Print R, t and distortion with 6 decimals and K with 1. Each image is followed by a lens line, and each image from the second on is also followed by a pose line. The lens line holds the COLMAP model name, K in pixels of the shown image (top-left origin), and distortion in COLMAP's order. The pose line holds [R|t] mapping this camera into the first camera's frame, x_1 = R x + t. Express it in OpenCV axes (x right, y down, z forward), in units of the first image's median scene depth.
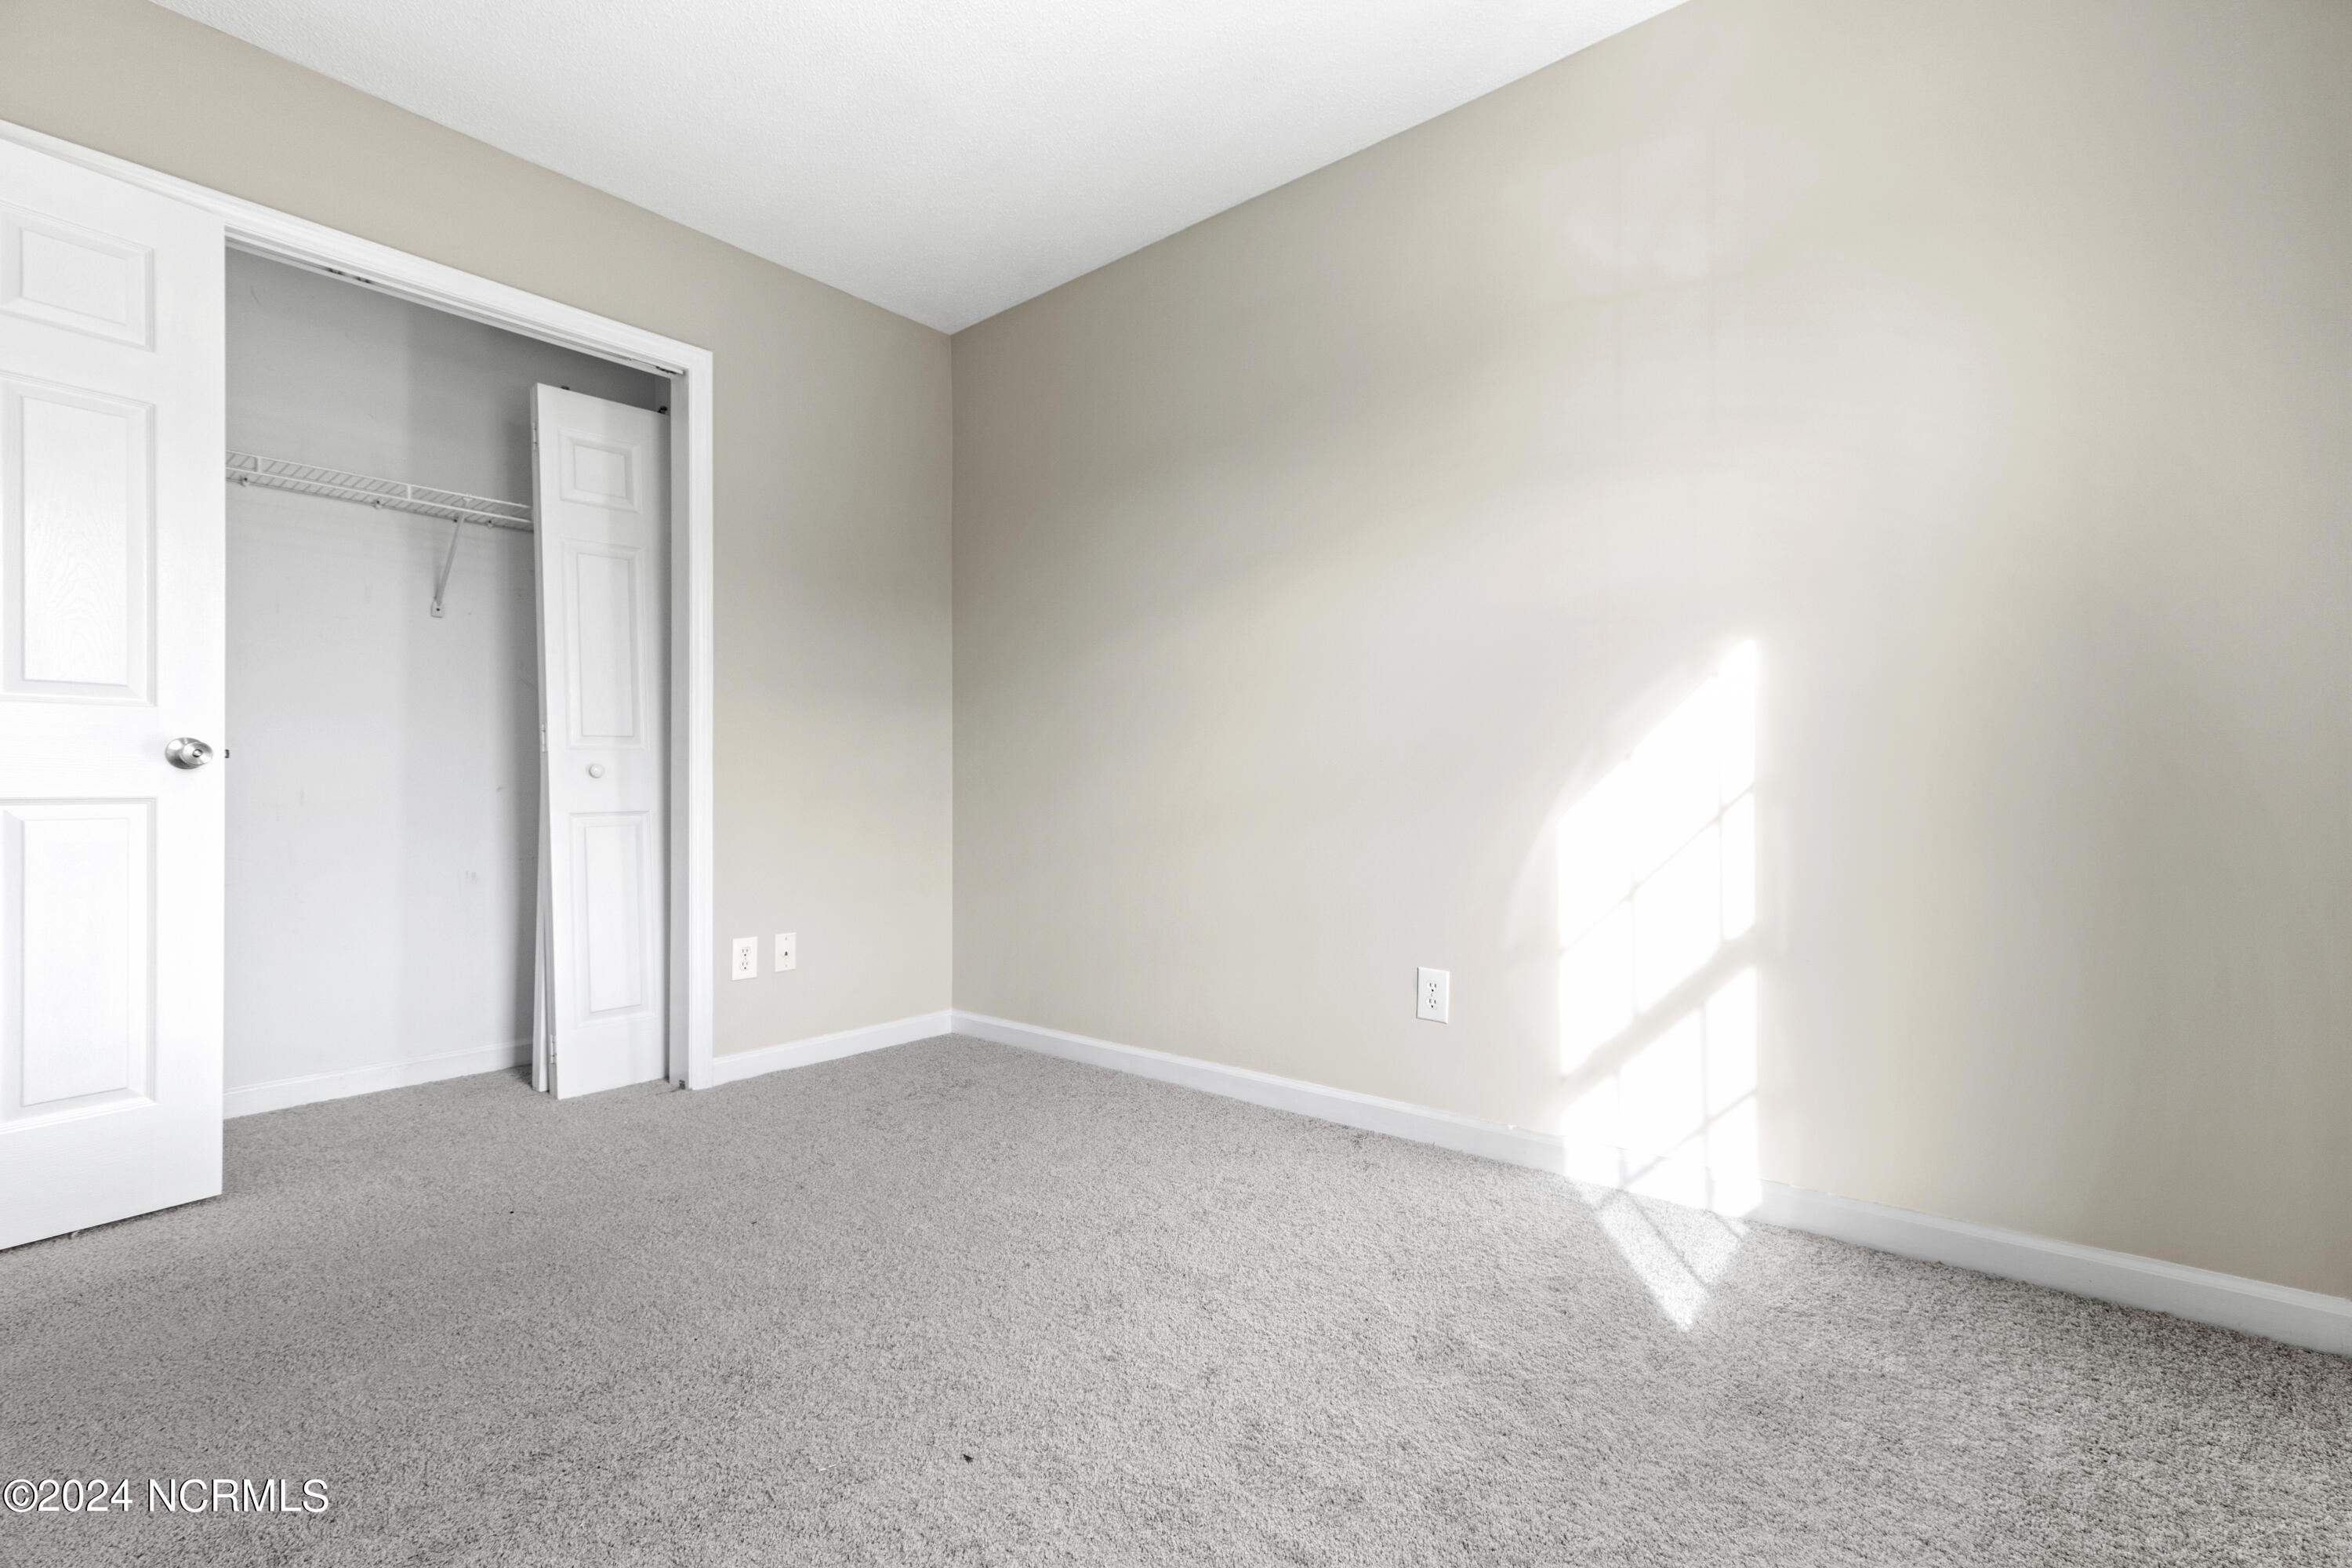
lens RADIAL K [[1069.2, 0, 1171.0], [0, 1069.2, 783.8], [0, 0, 1]] dist [0.005487, -0.000337]
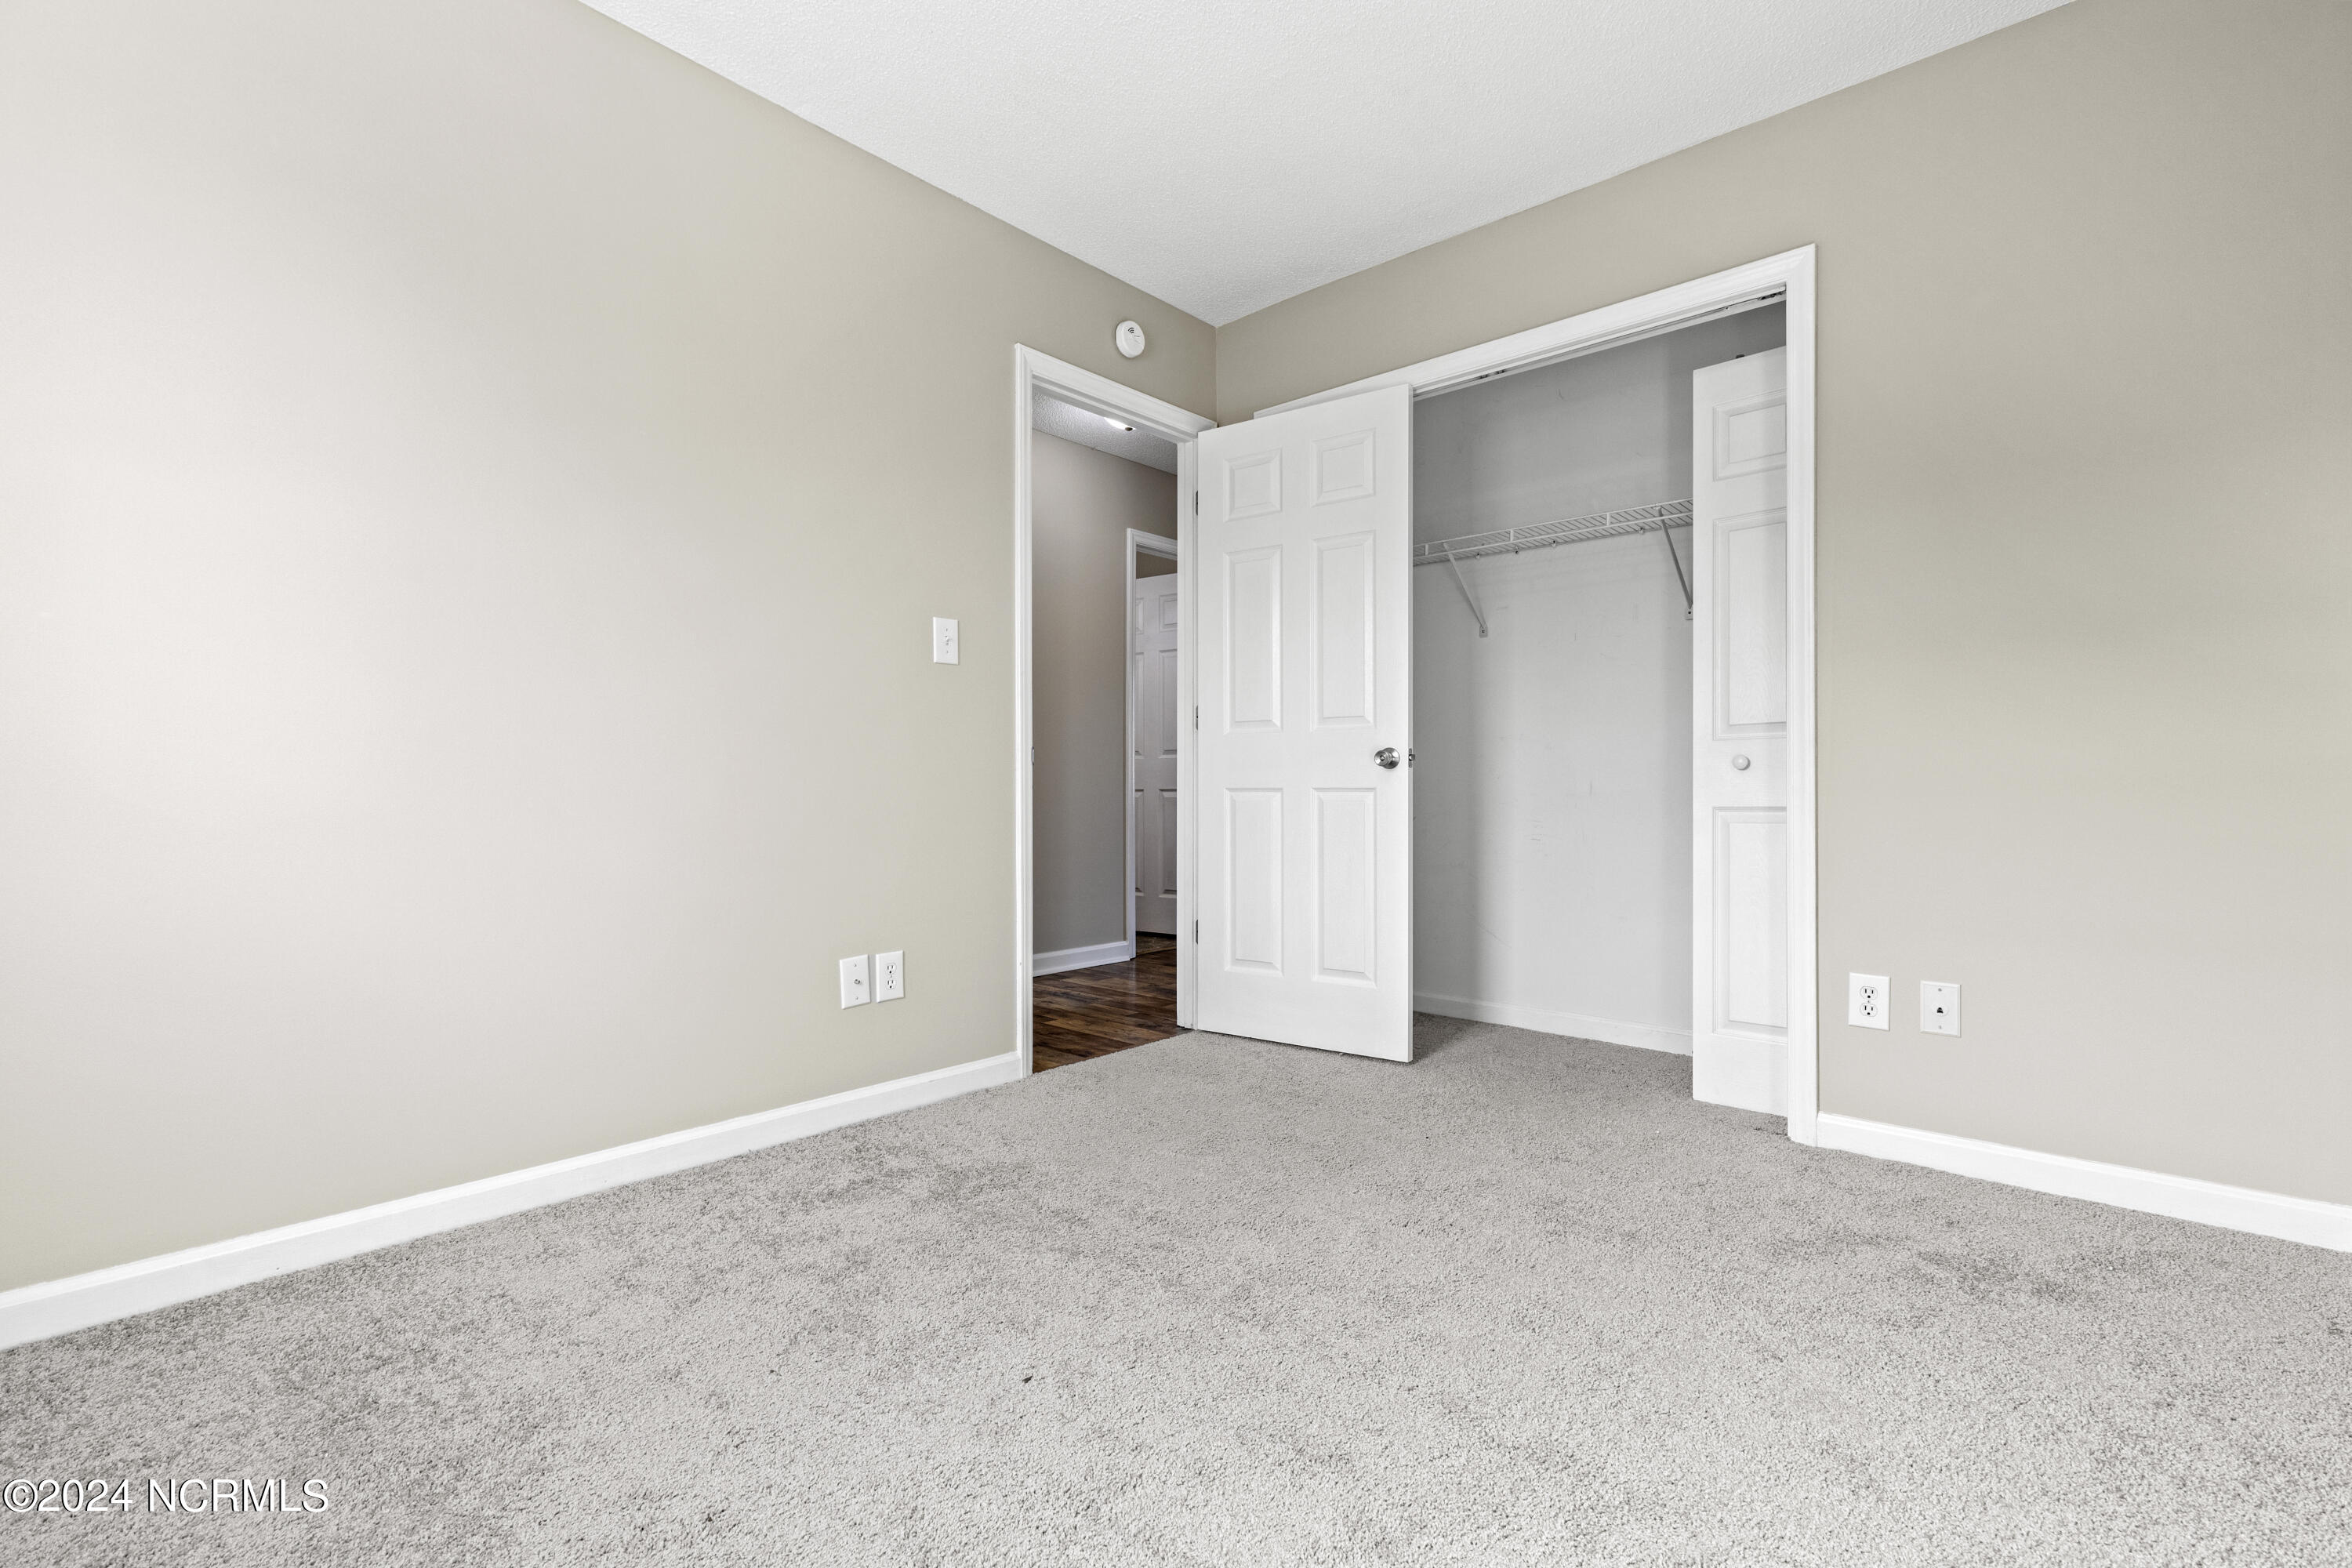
lens RADIAL K [[1069.2, 0, 1173.9], [0, 1069.2, 791.0], [0, 0, 1]] dist [0.005487, -0.000337]
pose [[-0.038237, 0.009322, -0.999225, 0.409953], [0.003500, 0.999952, 0.009195, 0.002732], [0.999263, -0.003146, -0.038268, 0.549777]]
